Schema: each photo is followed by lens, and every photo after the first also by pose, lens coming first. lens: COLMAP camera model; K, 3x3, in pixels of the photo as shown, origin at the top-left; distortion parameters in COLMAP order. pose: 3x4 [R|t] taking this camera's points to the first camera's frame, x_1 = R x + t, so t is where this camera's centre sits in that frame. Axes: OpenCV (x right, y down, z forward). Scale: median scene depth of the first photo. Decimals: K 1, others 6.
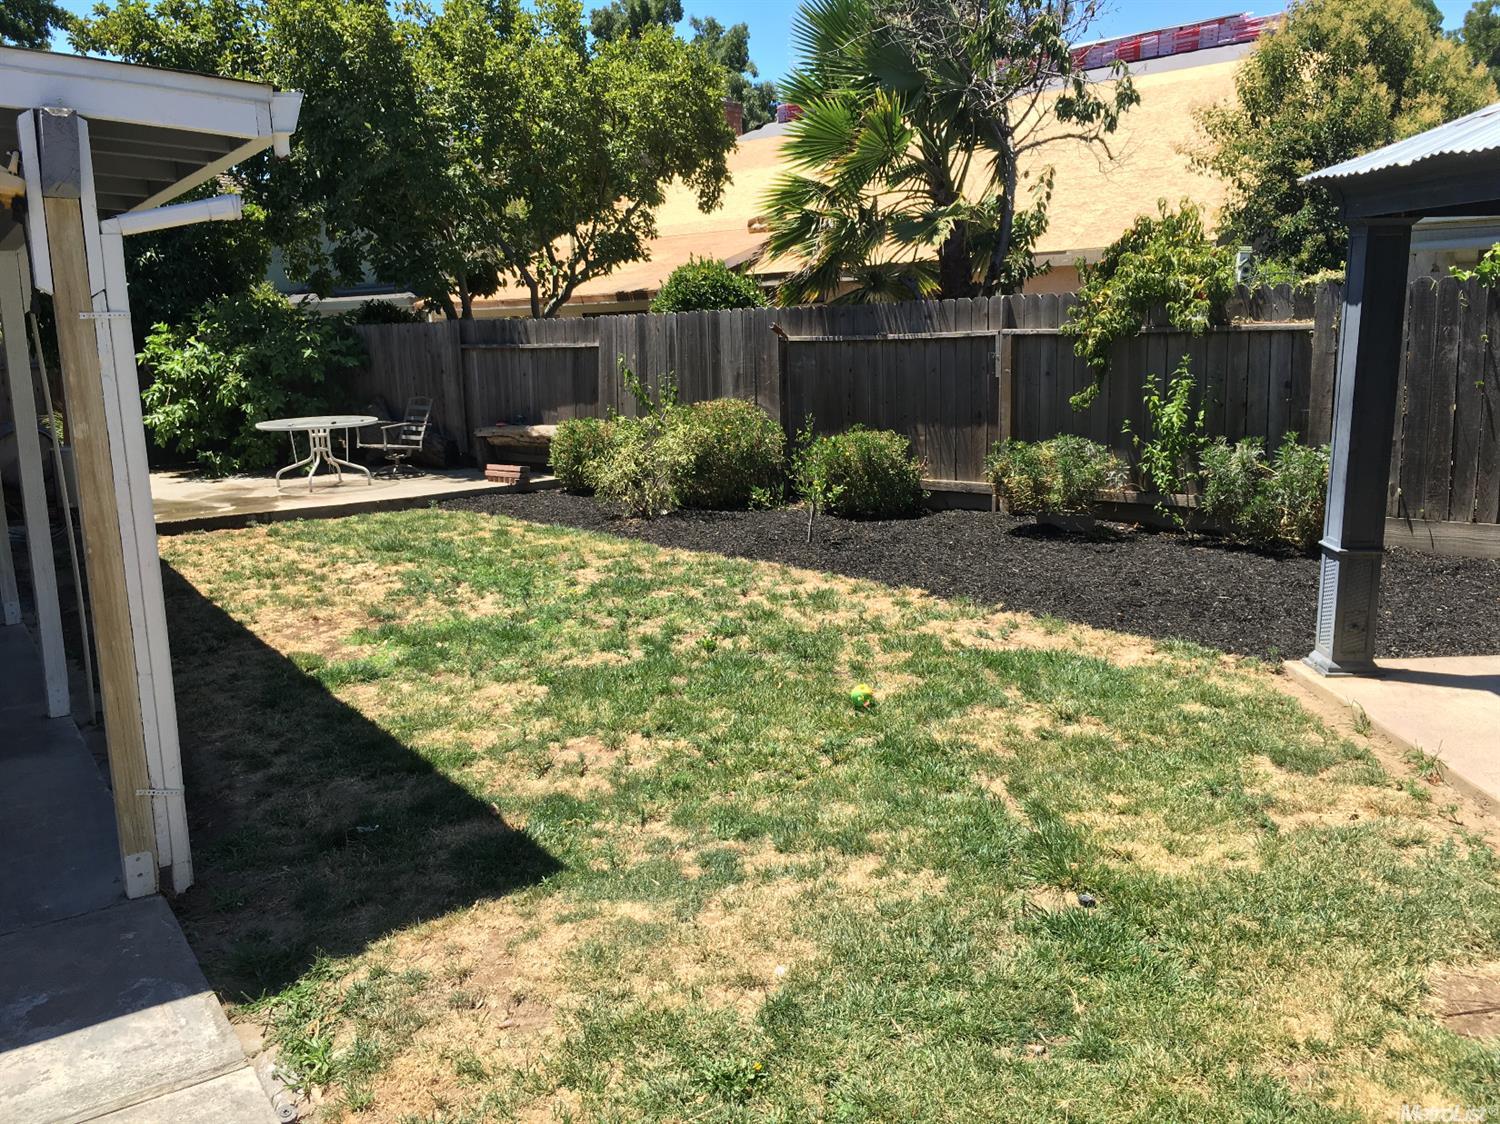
lens RADIAL K [[1213.0, 0, 750.0], [0, 1213.0, 562.0], [0, 0, 1]] dist [0.046424, -0.096867]
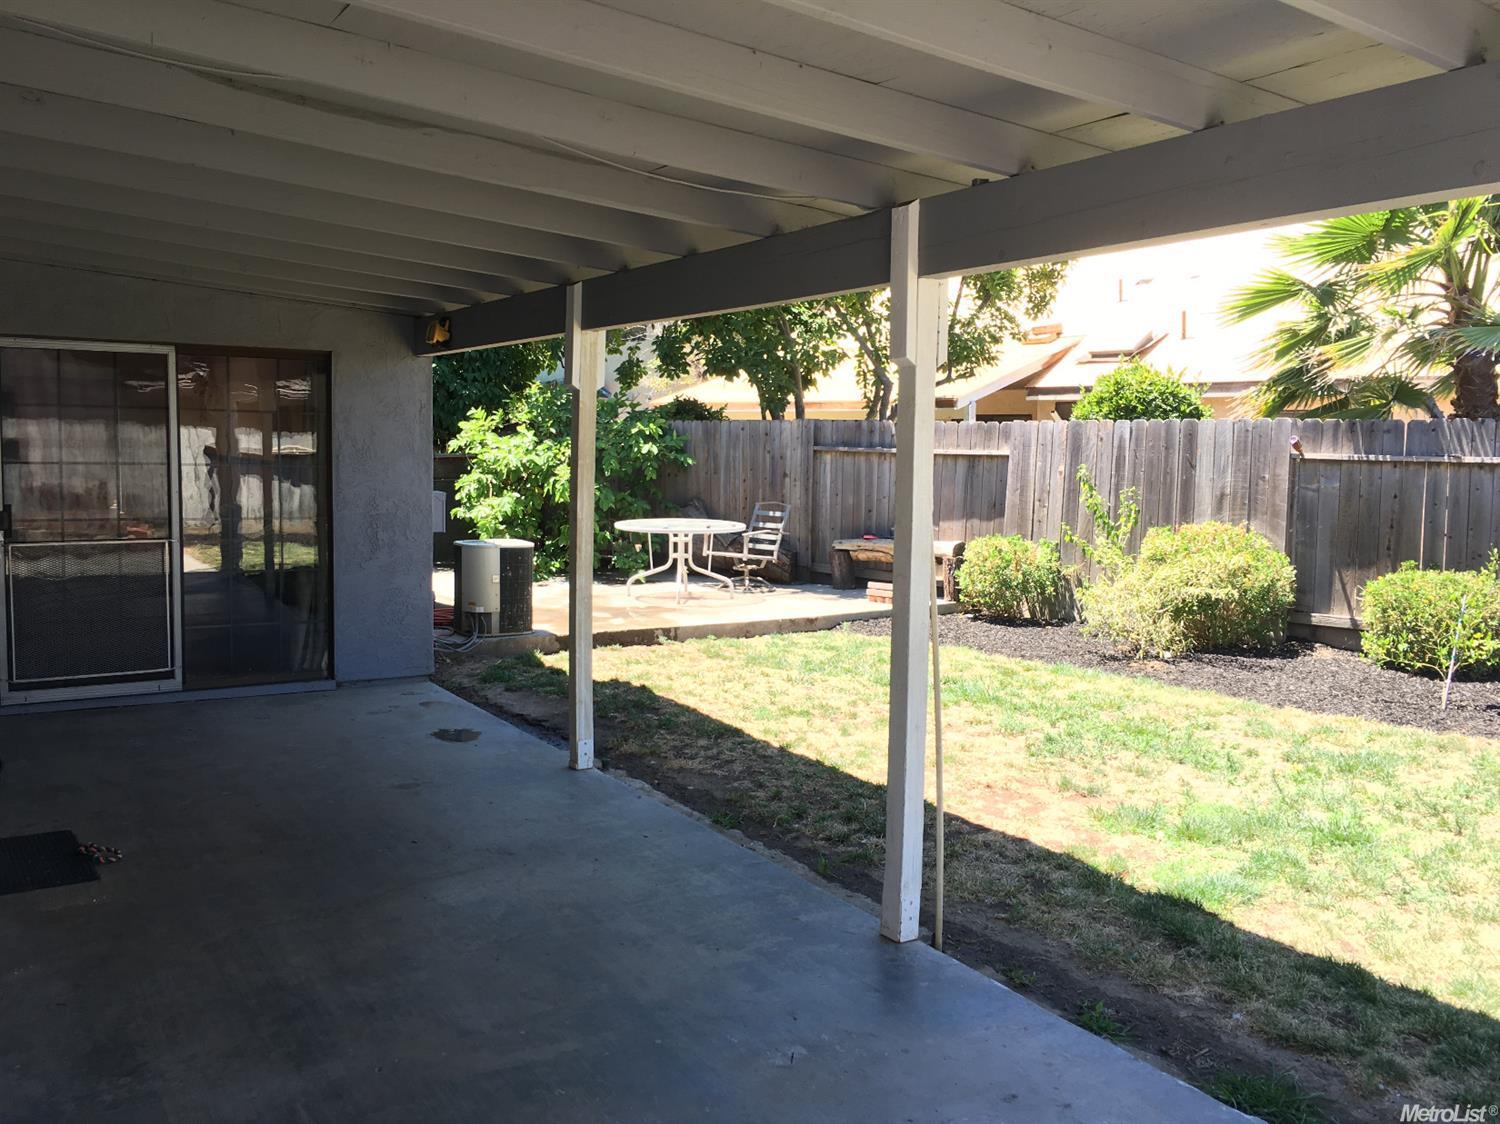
lens RADIAL K [[1213.0, 0, 750.0], [0, 1213.0, 562.0], [0, 0, 1]] dist [0.046424, -0.096867]
pose [[0.998227, 0.051071, -0.030566, -0.277096], [-0.053757, 0.994052, -0.094712, -0.007390], [0.025547, 0.096187, 0.995035, 0.127690]]
